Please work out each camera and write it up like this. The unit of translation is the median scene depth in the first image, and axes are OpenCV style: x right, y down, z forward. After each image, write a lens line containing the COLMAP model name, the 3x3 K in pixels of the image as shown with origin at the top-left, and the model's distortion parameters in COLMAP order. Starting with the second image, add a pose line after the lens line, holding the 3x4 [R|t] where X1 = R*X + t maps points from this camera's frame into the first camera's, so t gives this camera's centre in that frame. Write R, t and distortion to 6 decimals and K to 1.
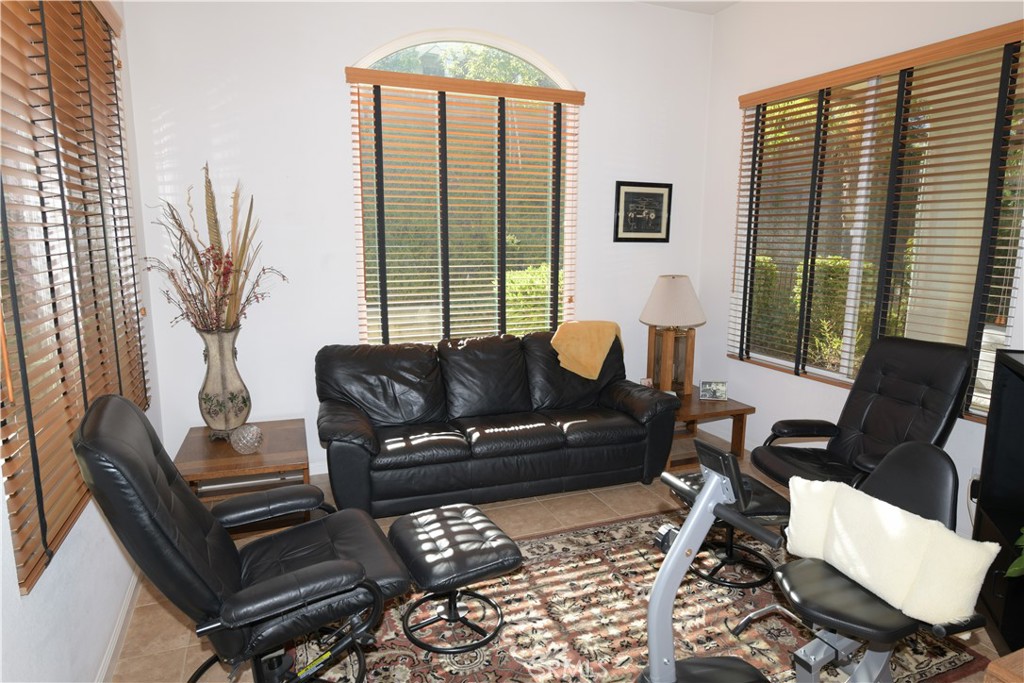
lens RADIAL K [[613.4, 0, 515.3], [0, 613.4, 339.5], [0, 0, 1]] dist [-0.003093, -0.000916]
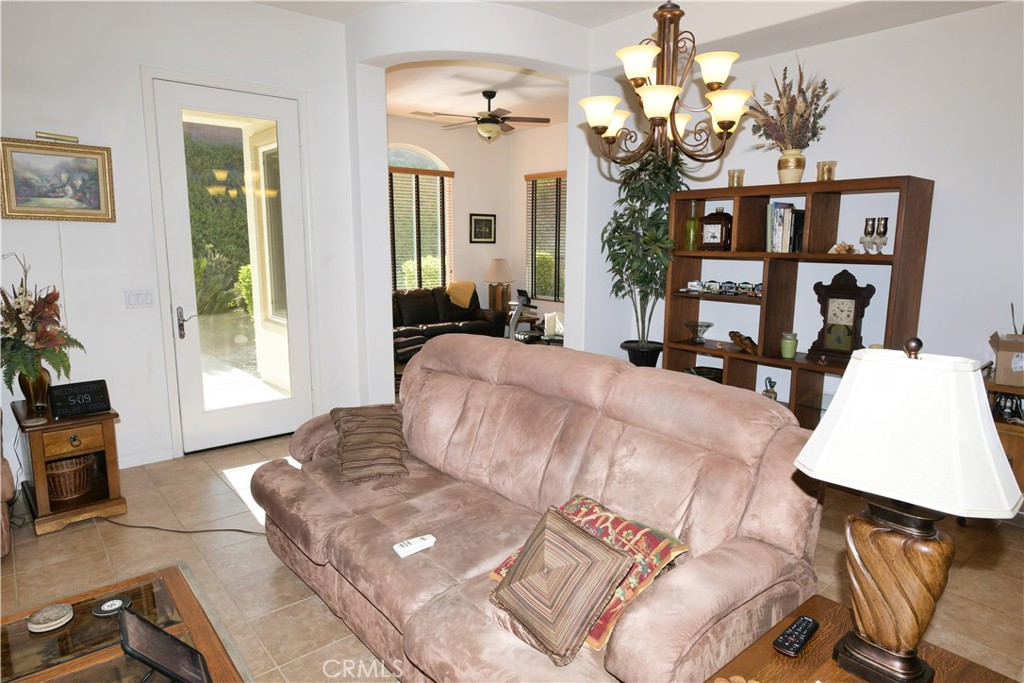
lens RADIAL K [[613.4, 0, 516.0], [0, 613.4, 329.7], [0, 0, 1]] dist [-0.003093, -0.000916]
pose [[0.951181, -0.051387, 0.304325, -0.407363], [0.056776, 0.998347, -0.008878, 0.190961], [-0.303366, 0.025723, 0.952527, -1.211627]]
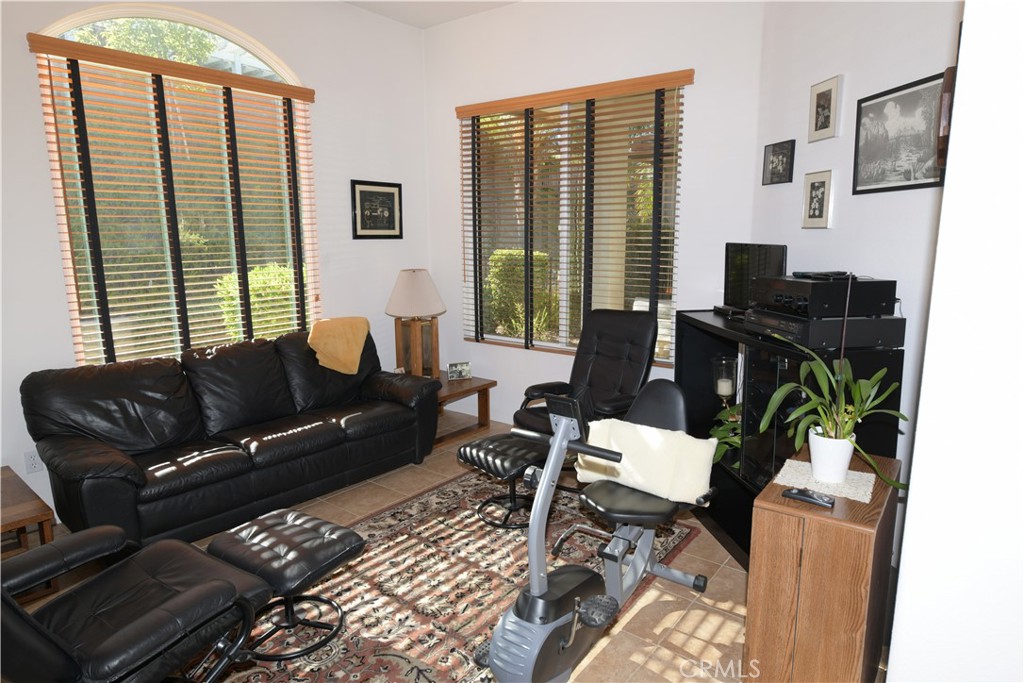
lens RADIAL K [[613.4, 0, 517.7], [0, 613.4, 338.4], [0, 0, 1]] dist [-0.003093, -0.000916]
pose [[0.868562, -0.095999, 0.486194, -0.143213], [0.093680, 0.995176, 0.029142, 0.002155], [-0.486646, 0.020235, 0.873365, -0.030013]]
